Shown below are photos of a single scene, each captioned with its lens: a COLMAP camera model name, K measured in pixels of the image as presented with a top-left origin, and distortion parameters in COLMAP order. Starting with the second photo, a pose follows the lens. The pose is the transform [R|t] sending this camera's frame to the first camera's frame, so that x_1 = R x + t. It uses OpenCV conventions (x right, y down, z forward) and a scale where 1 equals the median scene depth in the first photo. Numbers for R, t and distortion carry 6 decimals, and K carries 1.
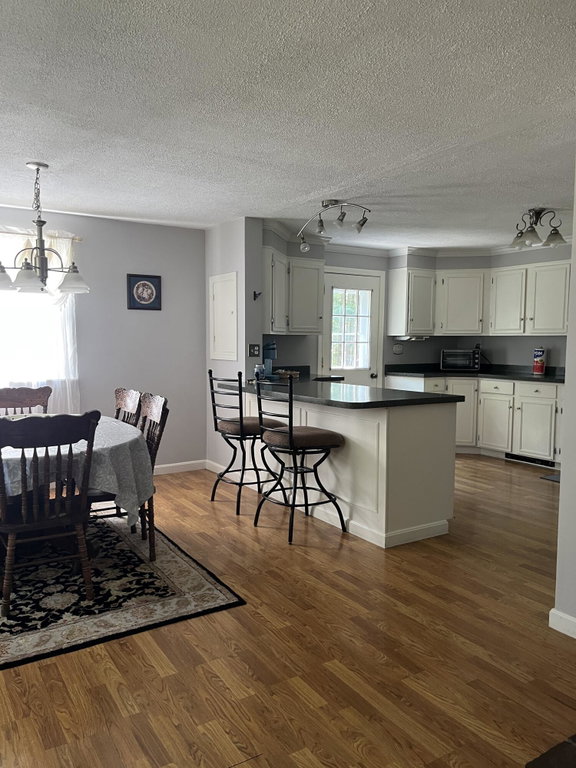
lens RADIAL K [[582.8, 0, 289.1], [0, 582.8, 390.8], [0, 0, 1]] dist [0.063501, -0.088985]
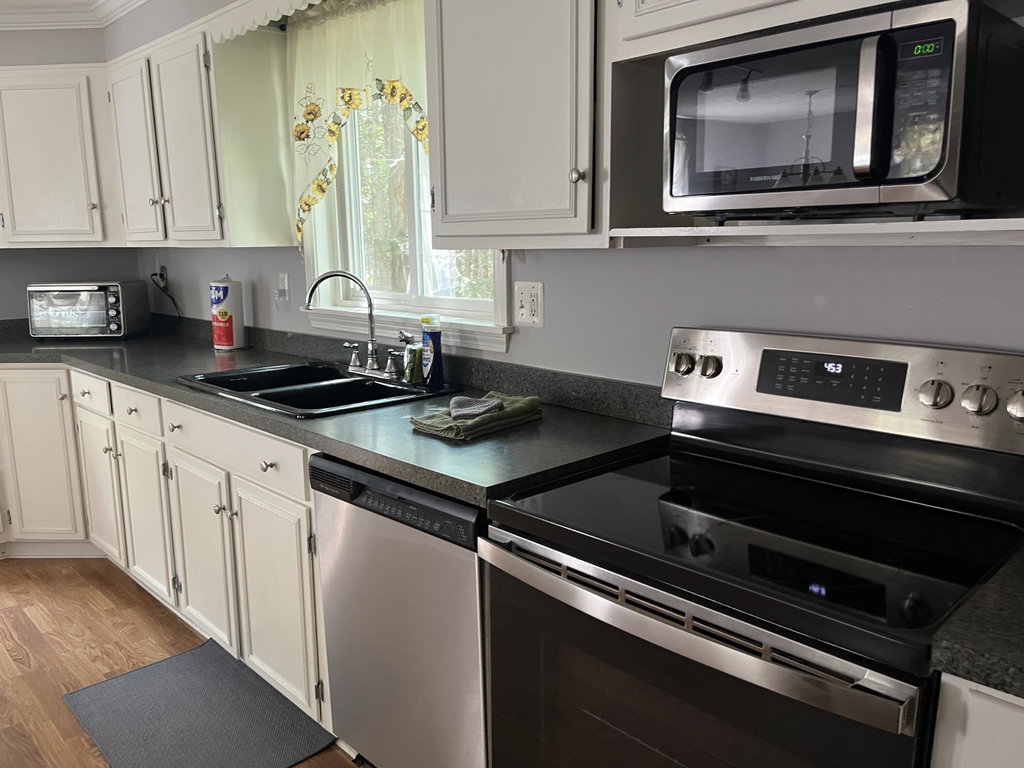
lens RADIAL K [[777.1, 0, 509.2], [0, 777.1, 384.9], [0, 0, 1]] dist [0.063501, -0.088985]
pose [[0.976916, -0.051730, 0.207267, 0.483876], [0.032650, 0.994995, 0.094442, -0.045495], [-0.211115, -0.085495, 0.973715, 0.449139]]
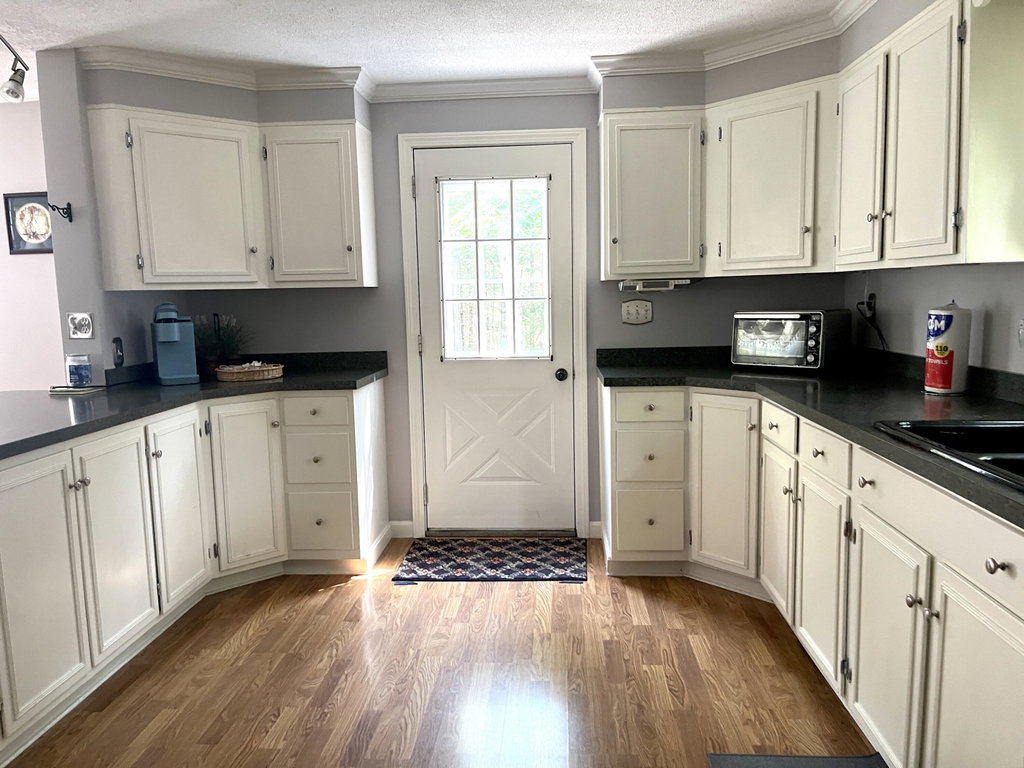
lens RADIAL K [[777.1, 0, 502.3], [0, 777.1, 391.2], [0, 0, 1]] dist [0.063501, -0.088985]
pose [[0.807132, 0.049092, -0.588326, 0.468172], [-0.024447, 0.998461, 0.049777, -0.042251], [0.589865, -0.025794, 0.807090, 0.515952]]
